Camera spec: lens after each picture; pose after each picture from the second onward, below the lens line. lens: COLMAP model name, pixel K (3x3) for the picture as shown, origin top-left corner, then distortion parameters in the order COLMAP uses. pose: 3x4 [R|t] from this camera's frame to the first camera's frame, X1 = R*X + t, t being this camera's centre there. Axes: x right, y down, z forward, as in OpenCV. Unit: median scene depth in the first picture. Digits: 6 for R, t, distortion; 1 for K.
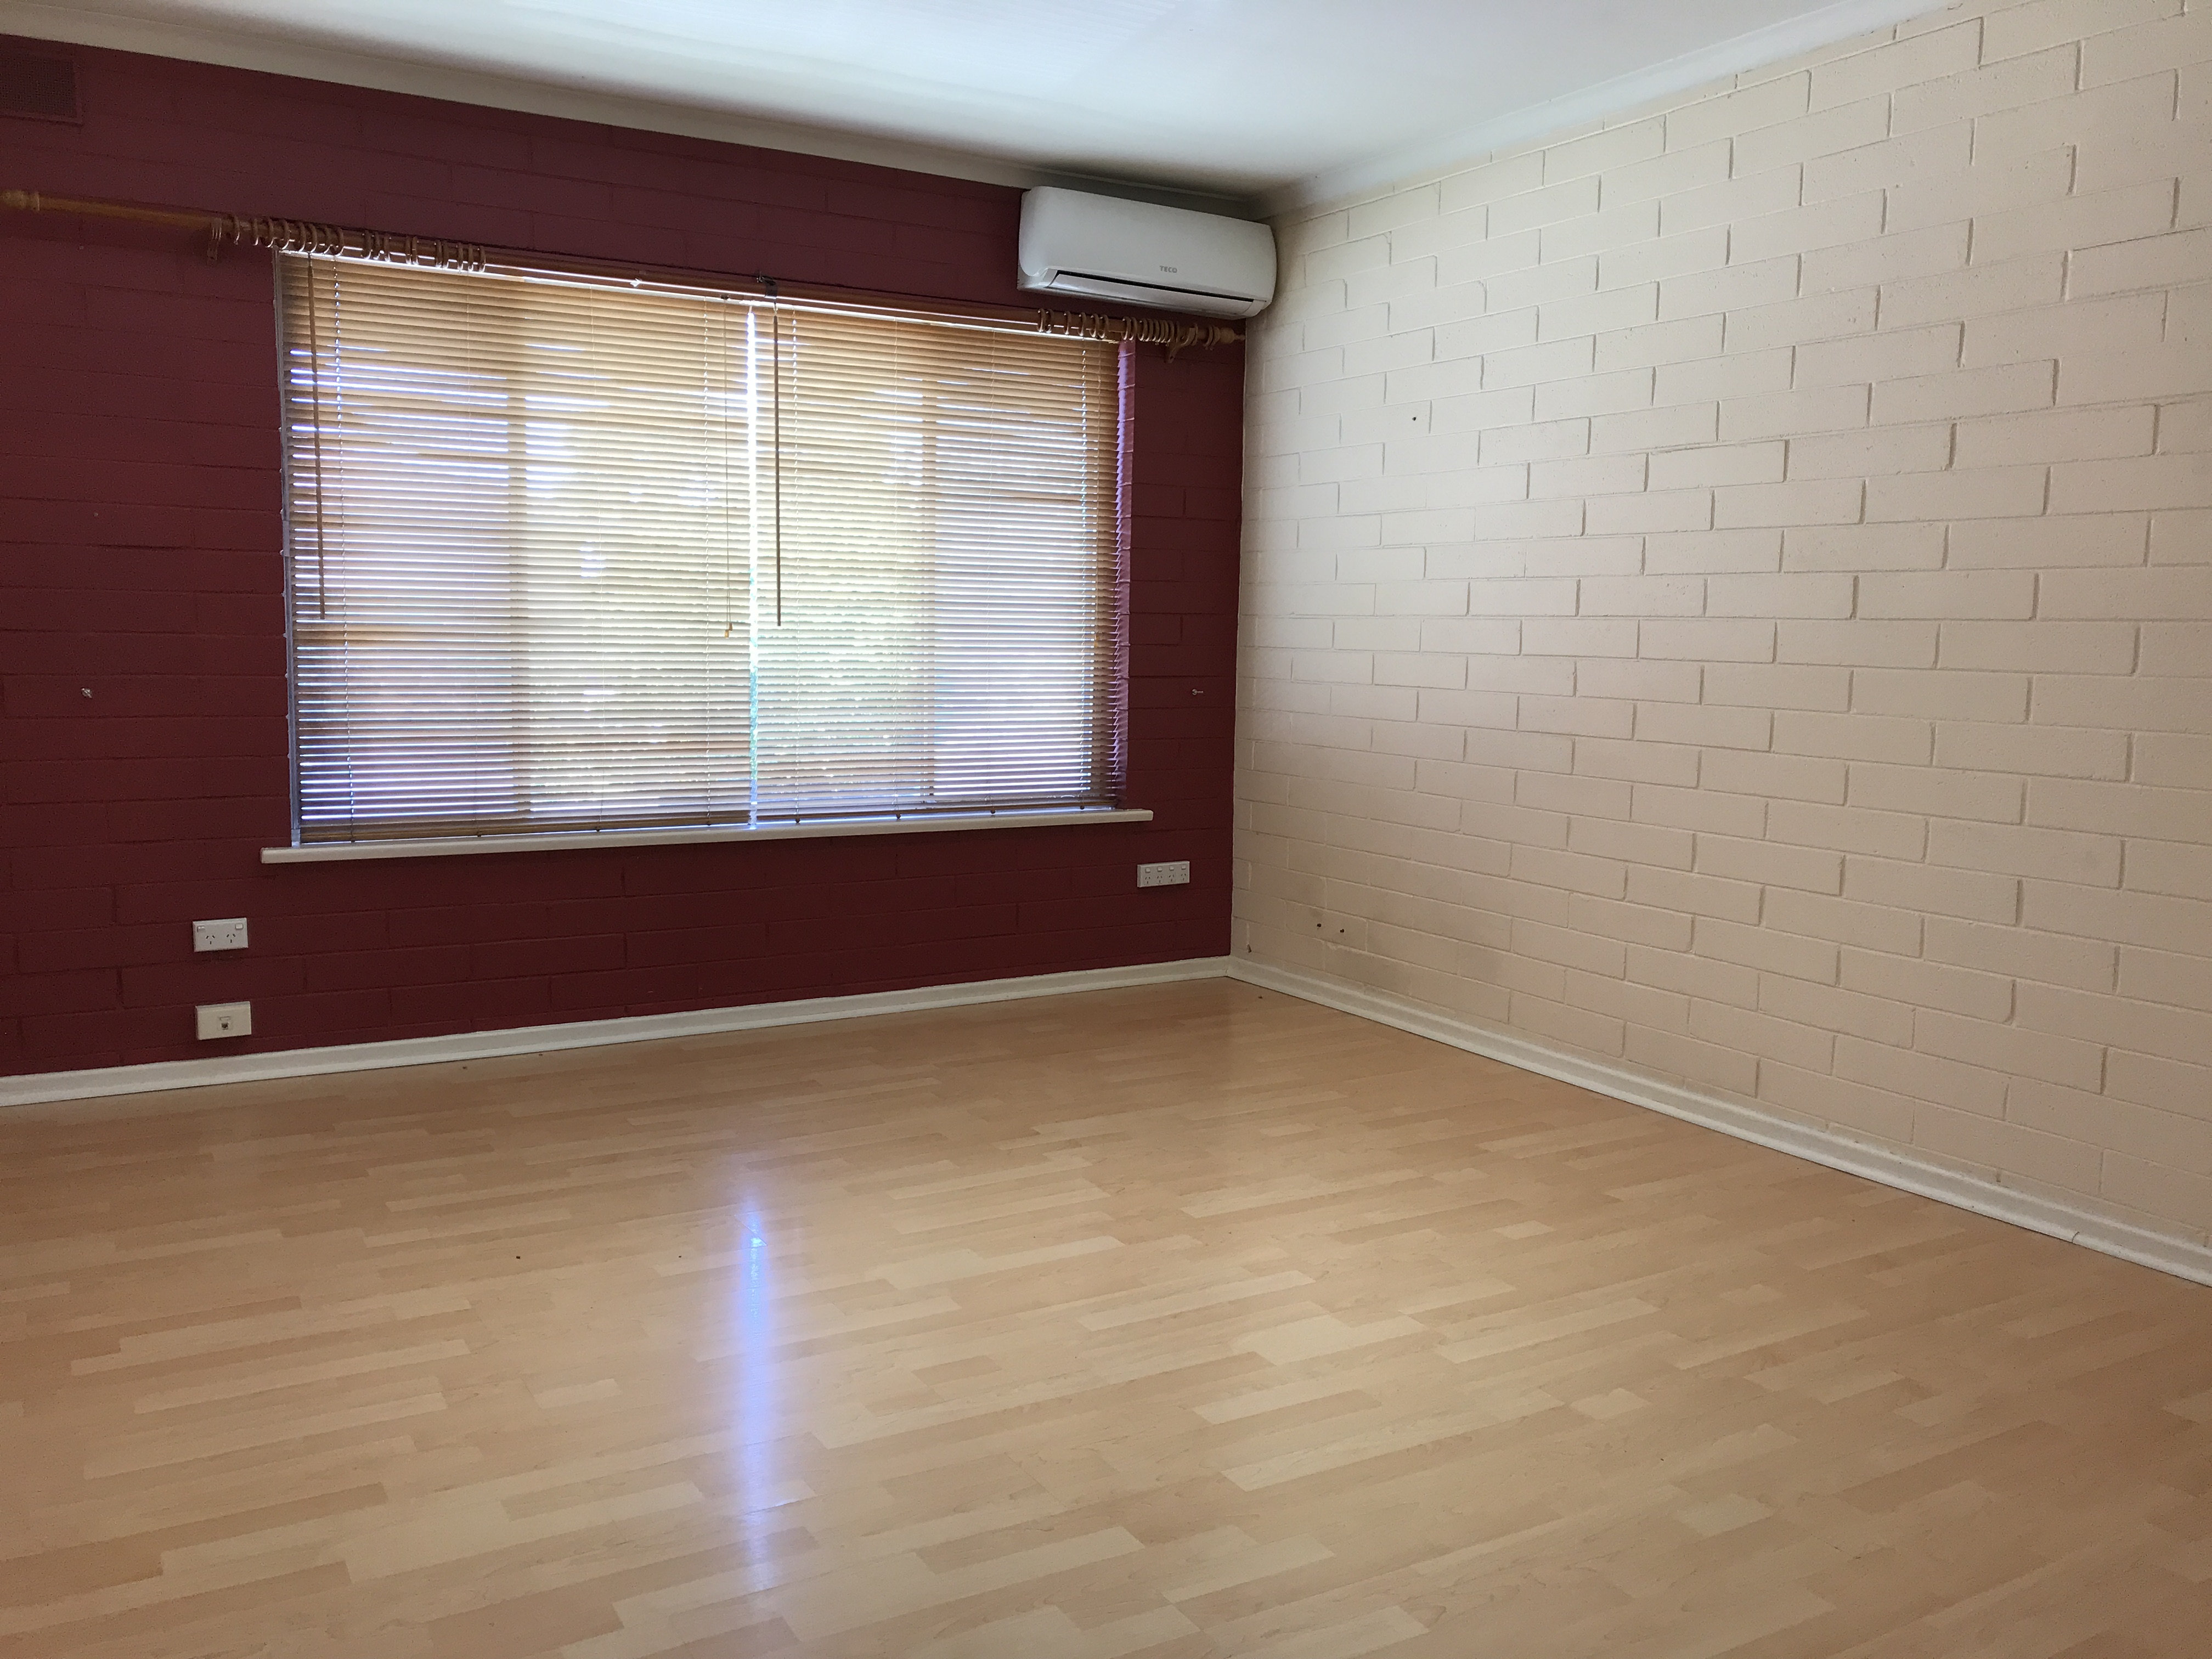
lens RADIAL K [[1806.5, 0, 1082.7], [0, 1806.5, 823.8], [0, 0, 1]] dist [0.066477, -0.086006]
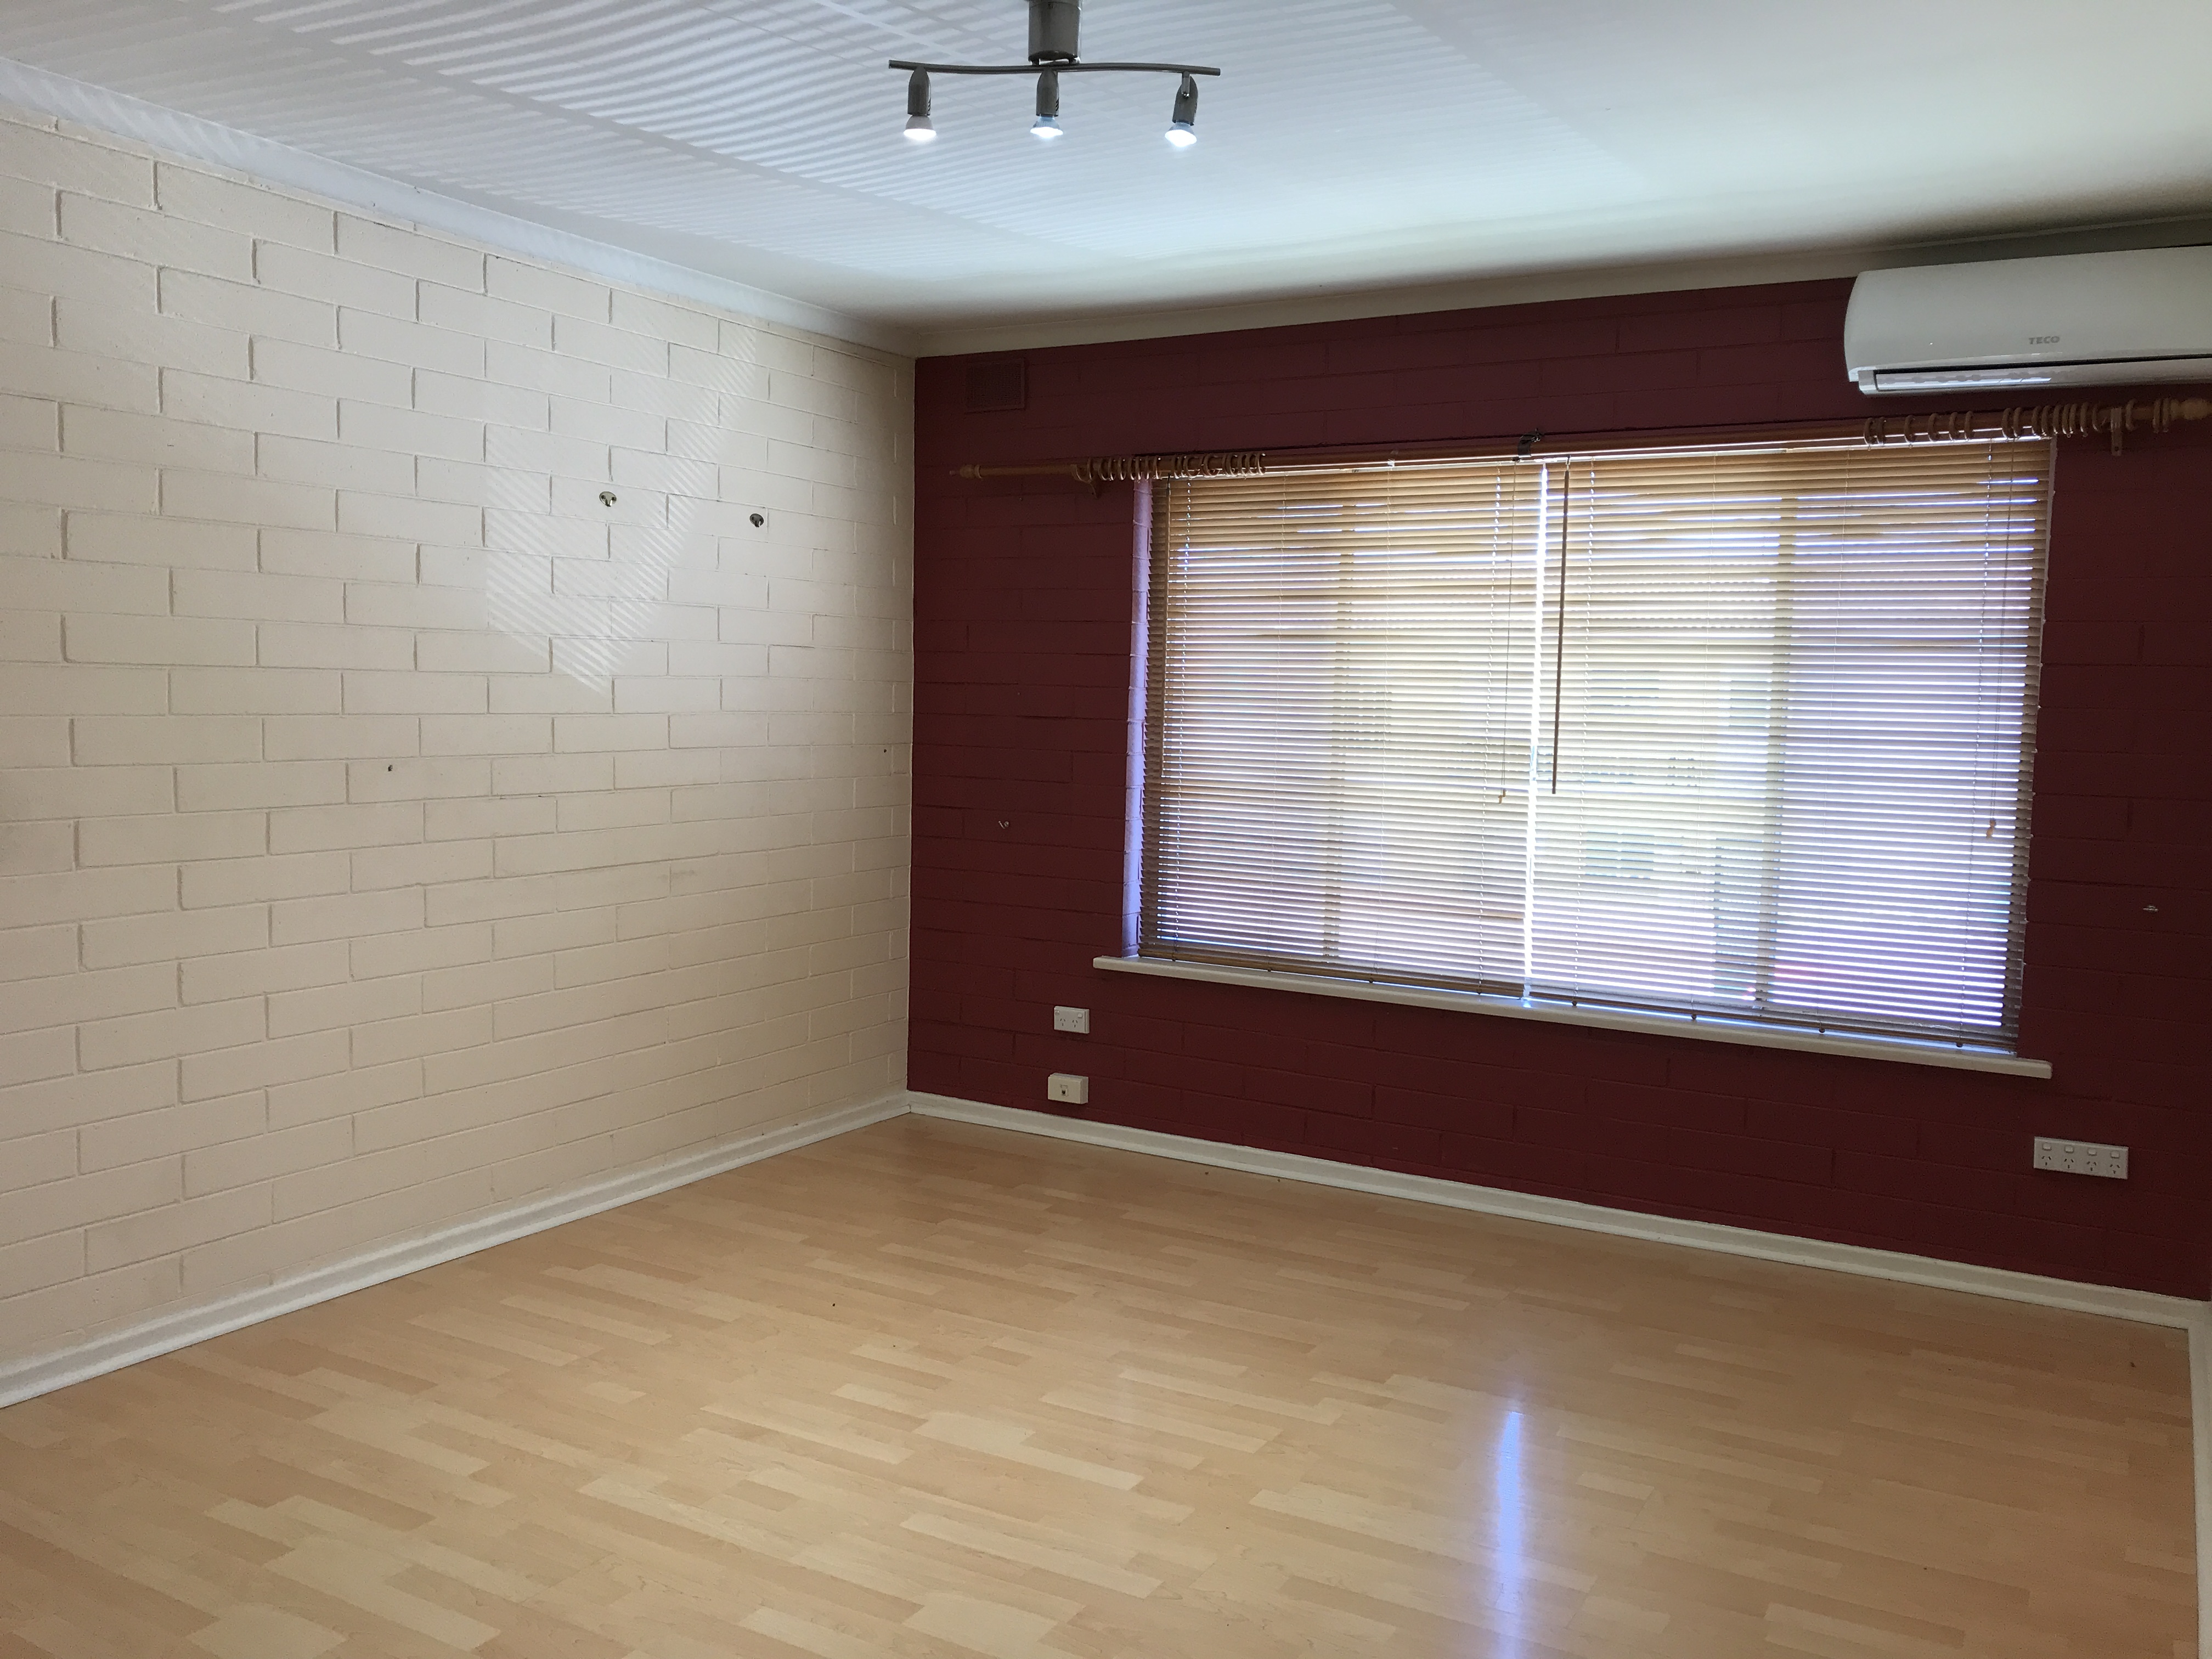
lens RADIAL K [[1806.5, 0, 1082.7], [0, 1806.5, 823.8], [0, 0, 1]] dist [0.066477, -0.086006]
pose [[0.501968, 0.061886, -0.862670, 0.534961], [-0.112471, 0.993638, 0.005838, -0.073367], [0.857542, 0.094095, 0.505734, 0.321118]]
